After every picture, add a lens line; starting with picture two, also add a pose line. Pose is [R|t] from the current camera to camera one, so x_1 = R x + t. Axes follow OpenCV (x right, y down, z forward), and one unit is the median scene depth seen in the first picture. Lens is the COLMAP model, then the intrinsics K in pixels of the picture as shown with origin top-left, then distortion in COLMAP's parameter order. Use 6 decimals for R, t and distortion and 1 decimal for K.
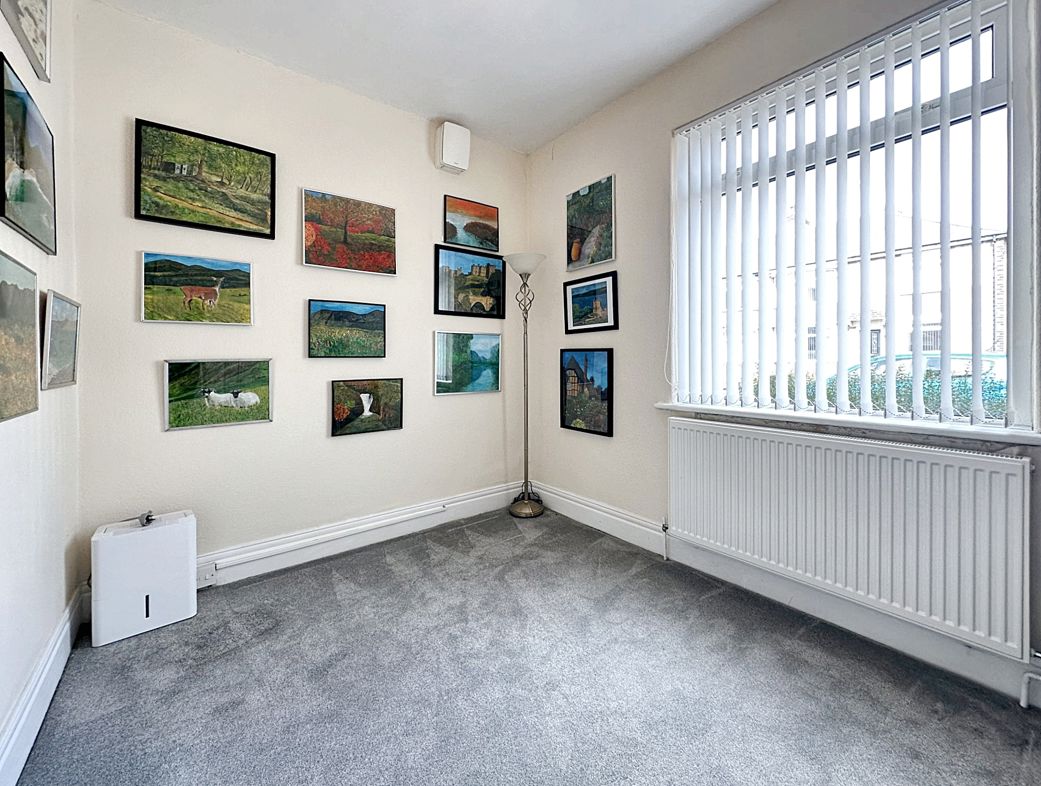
lens RADIAL K [[423.5, 0, 535.0], [0, 423.5, 367.9], [0, 0, 1]] dist [-0.000535, -0.000038]
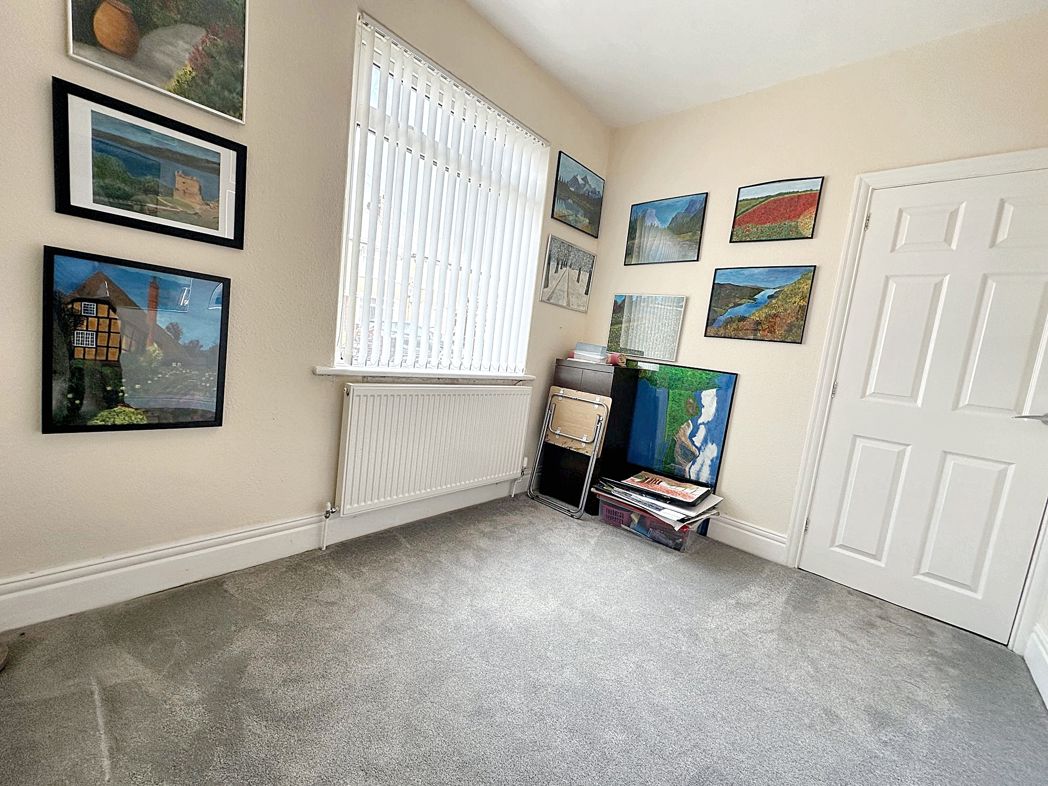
lens RADIAL K [[418.6, 0, 529.2], [0, 418.6, 391.1], [0, 0, 1]] dist [-0.002358, -0.000057]
pose [[-0.152601, -0.130910, 0.979579, -0.473800], [-0.111921, 0.987101, 0.114480, -0.005317], [-0.981930, -0.092166, -0.165284, 0.668219]]
